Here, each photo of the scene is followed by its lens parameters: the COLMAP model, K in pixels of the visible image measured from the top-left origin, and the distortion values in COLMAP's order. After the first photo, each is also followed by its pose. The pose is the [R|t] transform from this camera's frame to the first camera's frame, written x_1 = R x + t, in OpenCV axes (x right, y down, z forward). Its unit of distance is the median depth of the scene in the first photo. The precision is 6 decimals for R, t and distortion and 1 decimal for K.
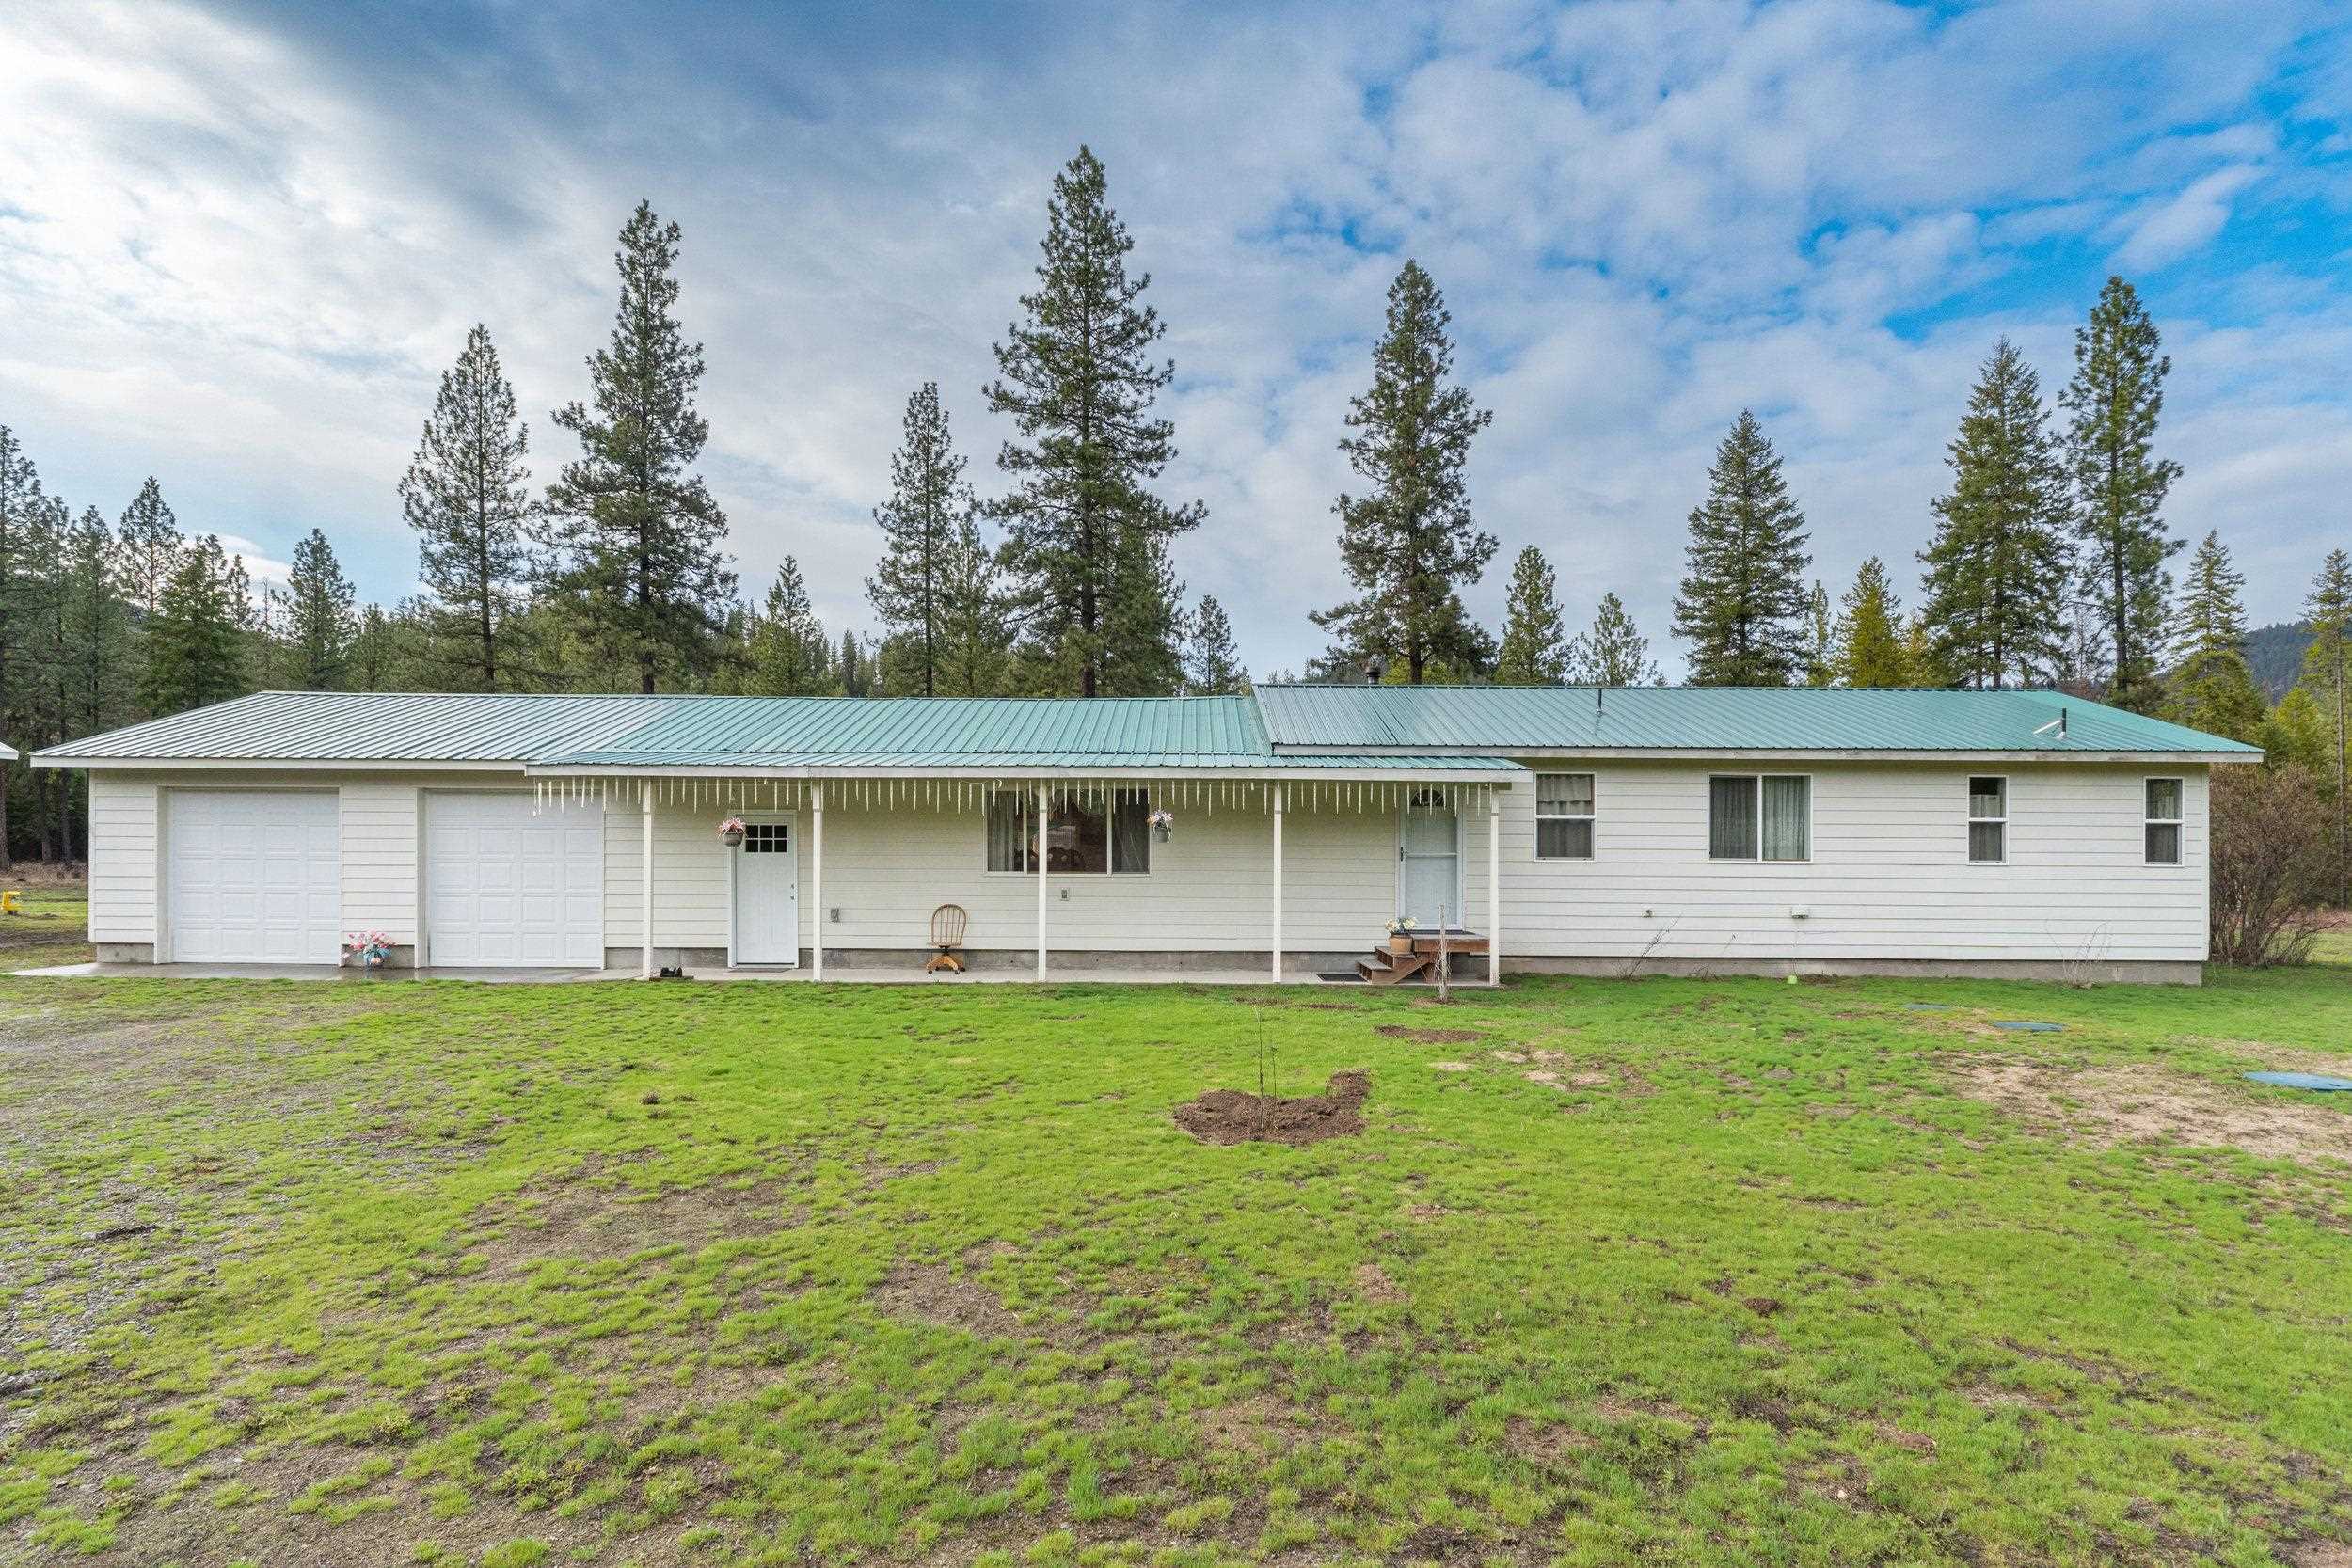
lens RADIAL K [[1188.3, 0, 1184.4], [0, 1188.3, 793.2], [0, 0, 1]] dist [-0.012704, -0.001695]
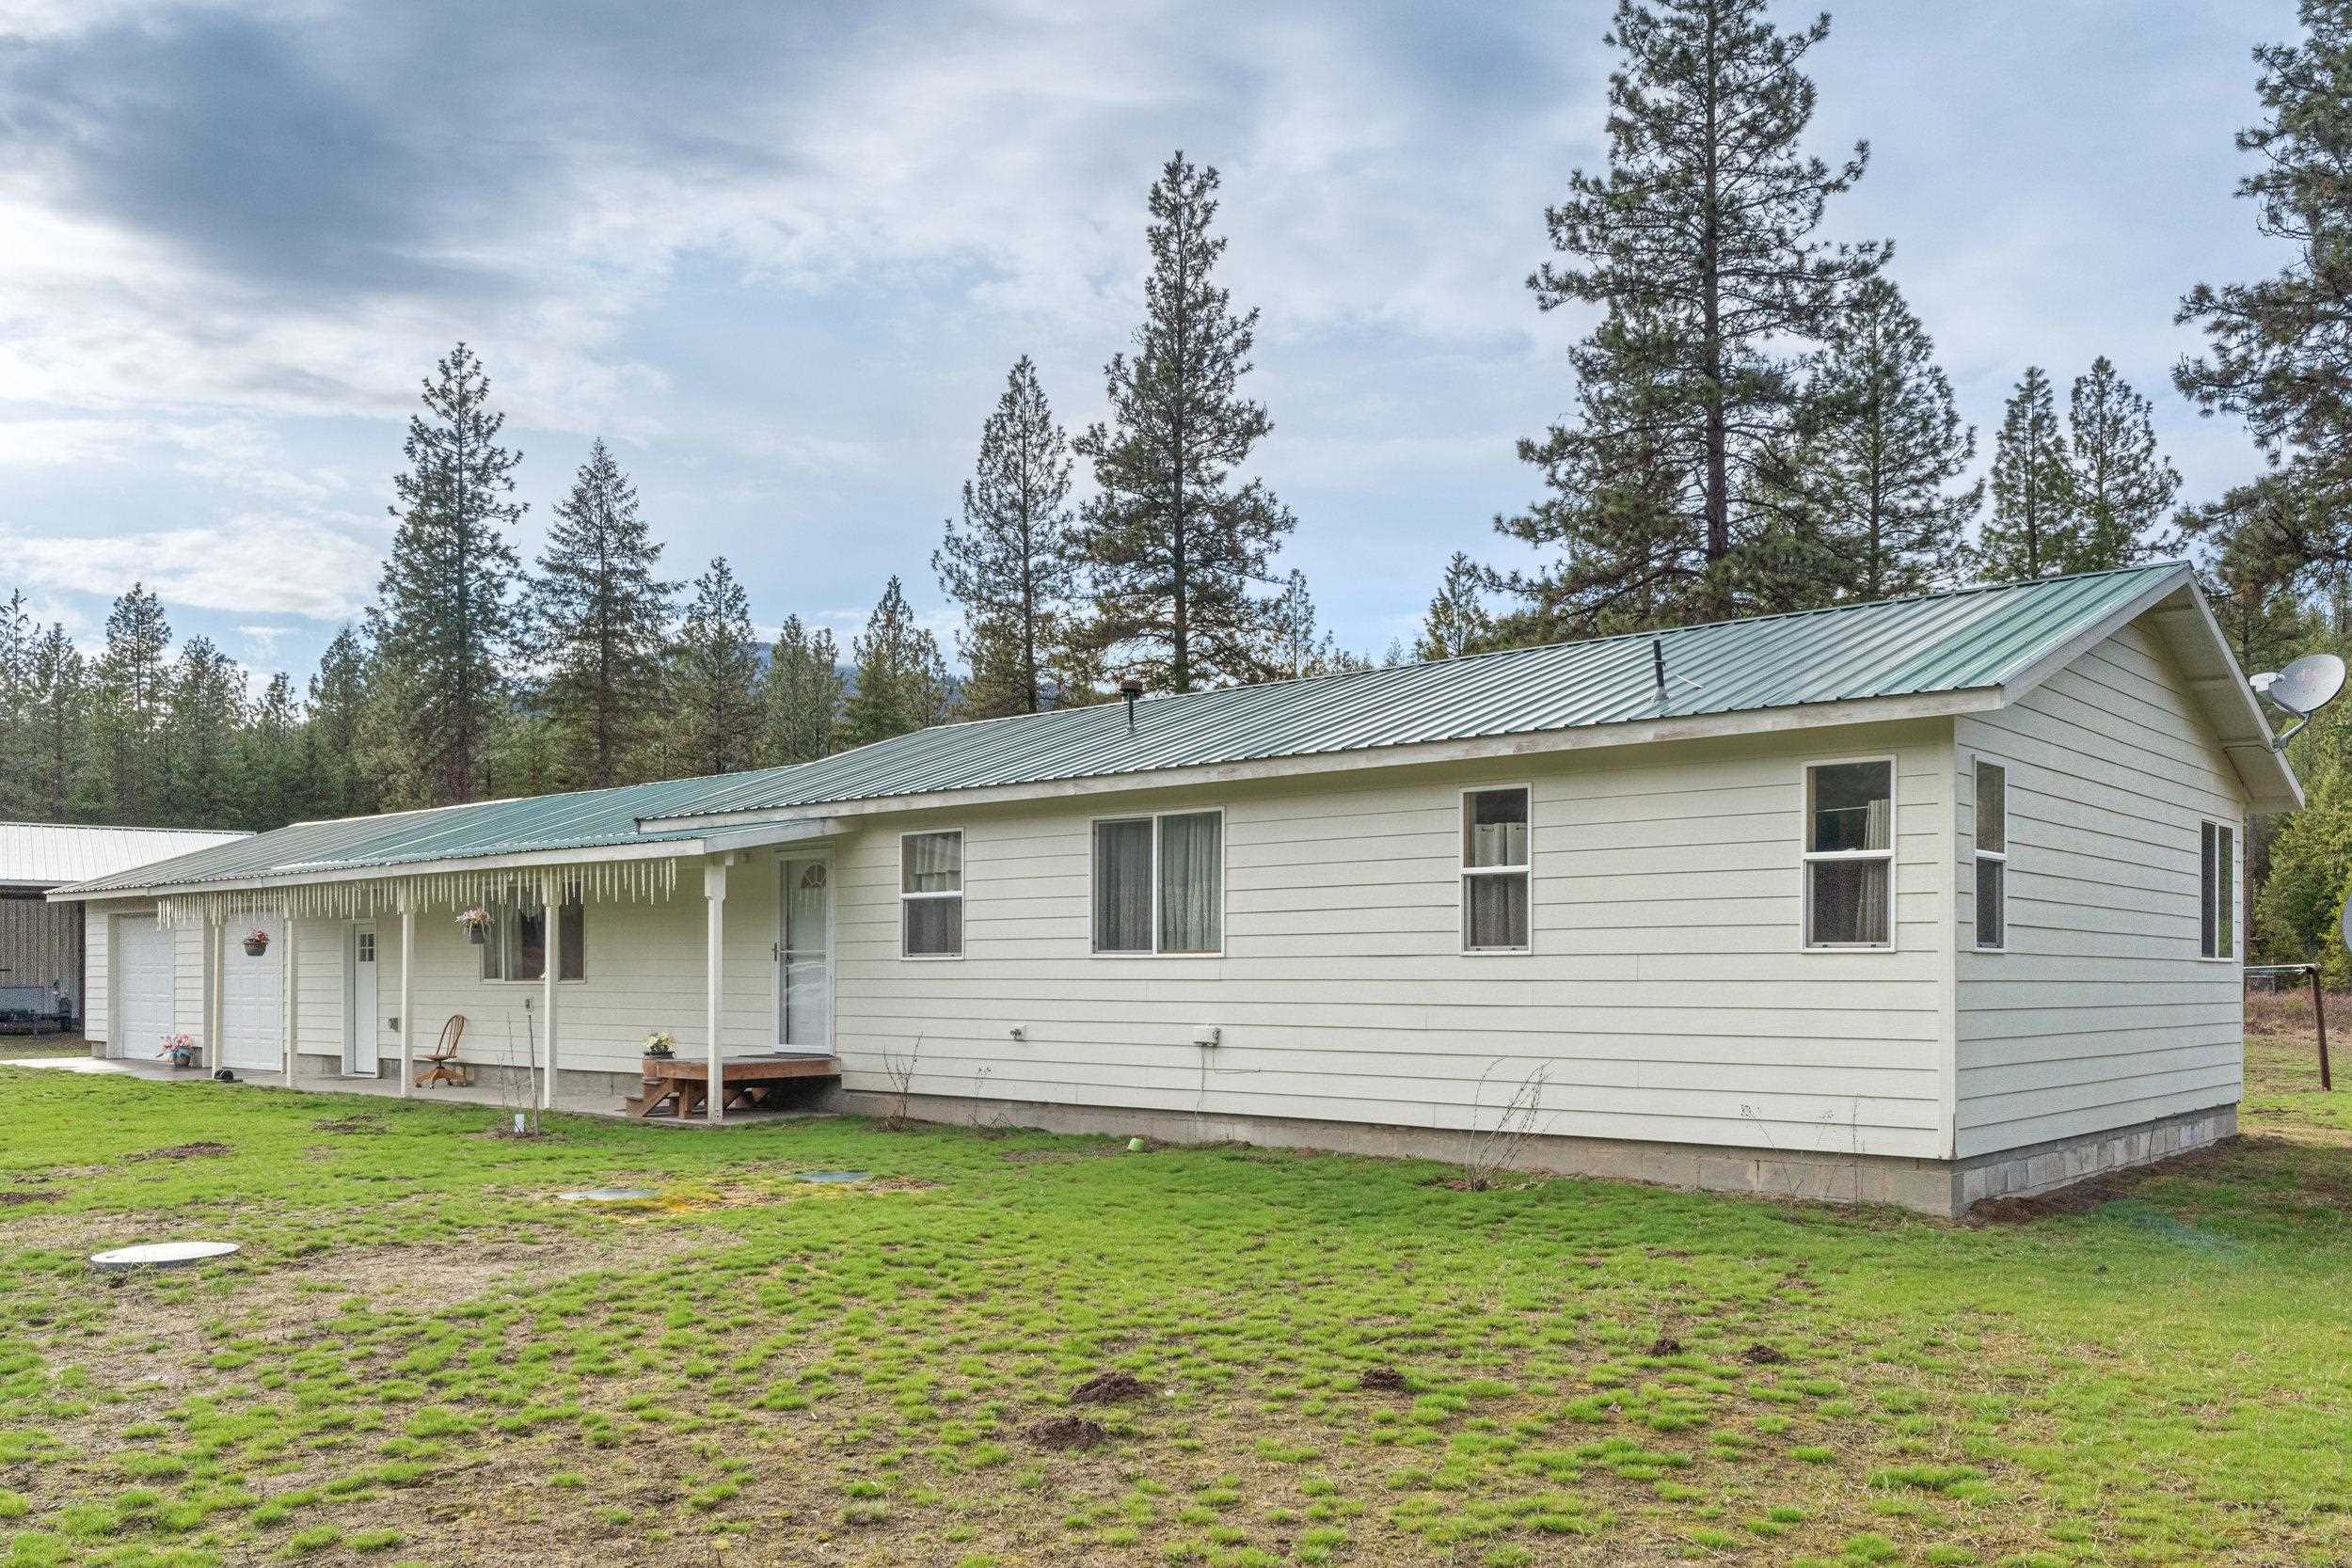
lens RADIAL K [[1841.7, 0, 1172.7], [0, 1841.7, 782.3], [0, 0, 1]] dist [0.001611, 0.006973]
pose [[0.745960, -0.078058, -0.661400, 0.338704], [0.041291, 0.996618, -0.071050, 0.010870], [0.664709, 0.025690, 0.746660, 0.081982]]
